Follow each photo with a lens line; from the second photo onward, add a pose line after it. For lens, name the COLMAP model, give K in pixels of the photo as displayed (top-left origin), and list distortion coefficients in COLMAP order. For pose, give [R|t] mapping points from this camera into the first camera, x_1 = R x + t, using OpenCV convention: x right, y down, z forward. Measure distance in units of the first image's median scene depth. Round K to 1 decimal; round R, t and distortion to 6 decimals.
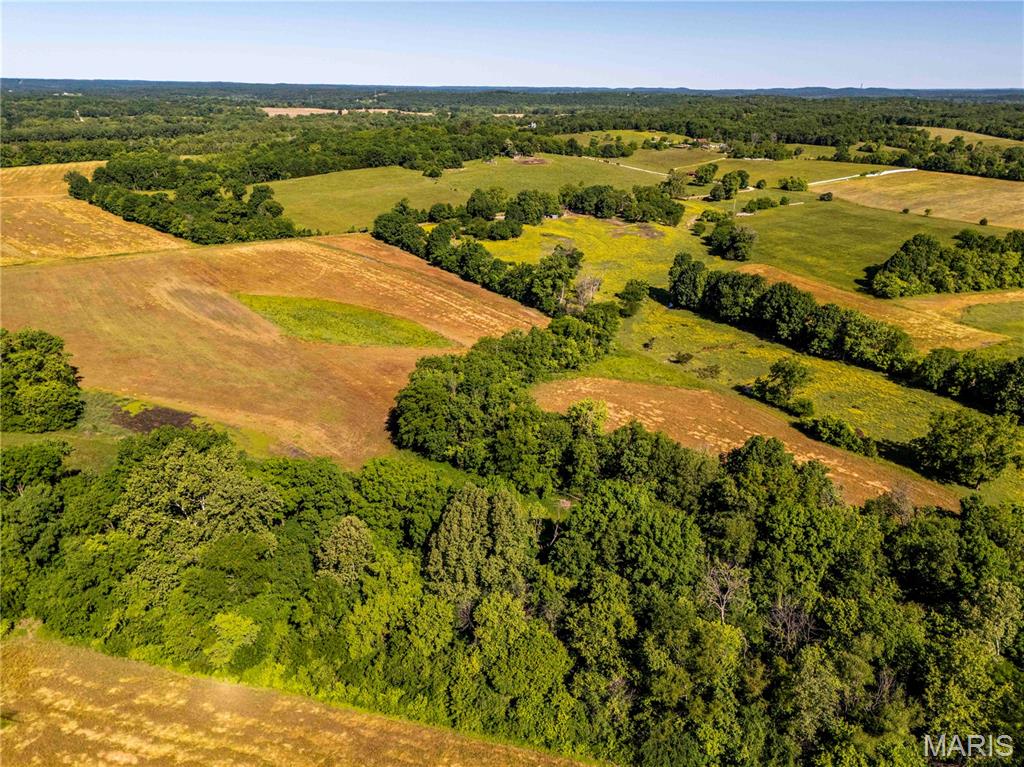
lens RADIAL K [[754.2, 0, 519.4], [0, 754.2, 382.7], [0, 0, 1]] dist [0.066097, -0.052155]
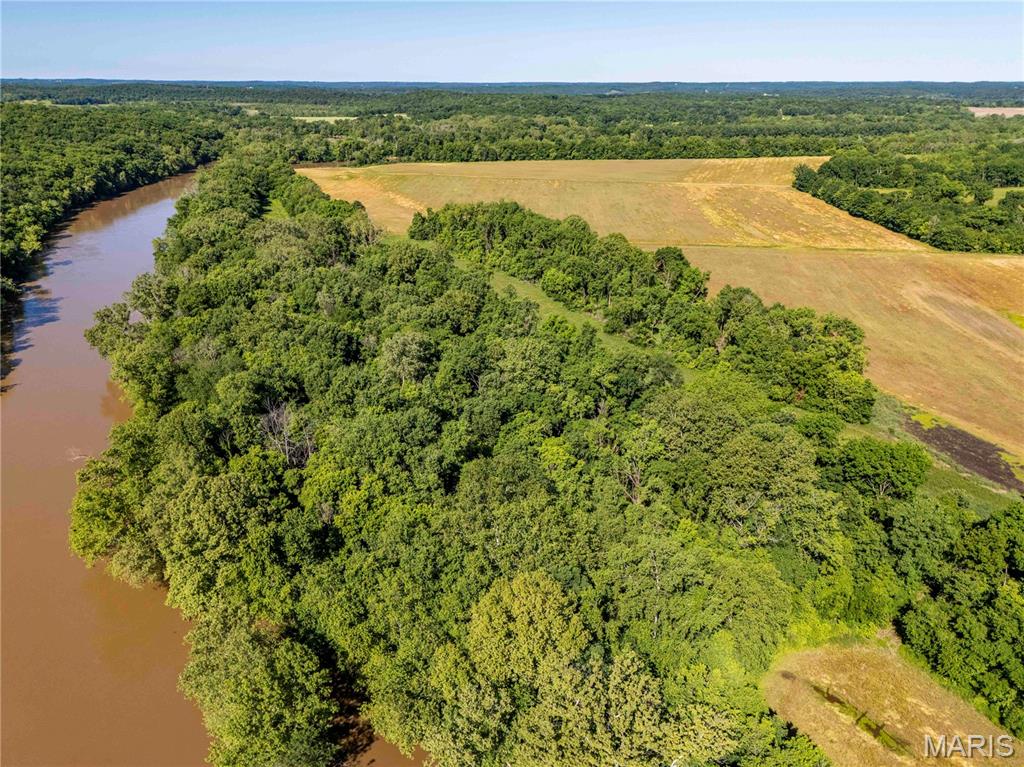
lens RADIAL K [[754.2, 0, 513.4], [0, 754.2, 385.2], [0, 0, 1]] dist [0.066097, -0.052155]
pose [[0.702892, 0.258860, -0.662521, -0.106676], [-0.257636, 0.960834, 0.102082, 0.010930], [0.662998, 0.098937, 0.742055, -0.004244]]
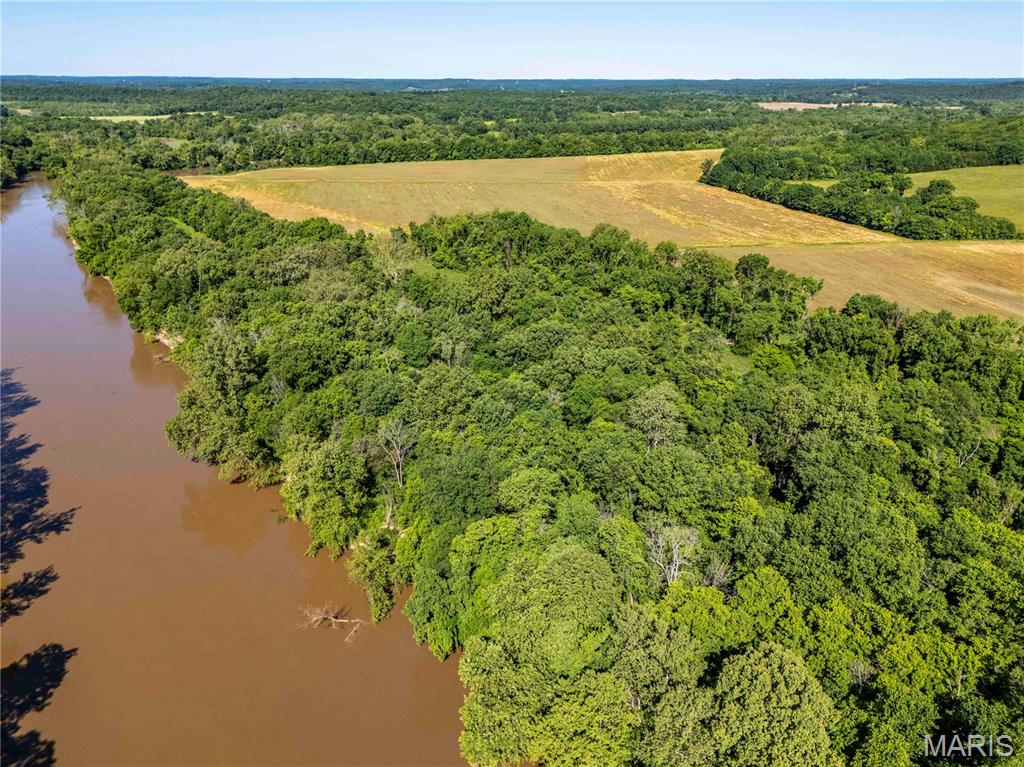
lens RADIAL K [[754.2, 0, 515.0], [0, 754.2, 386.0], [0, 0, 1]] dist [0.066097, -0.052155]
pose [[0.865627, 0.182126, -0.466390, -0.306384], [-0.178282, 0.982562, 0.052797, 0.031219], [0.467873, 0.037446, 0.883002, -0.059570]]
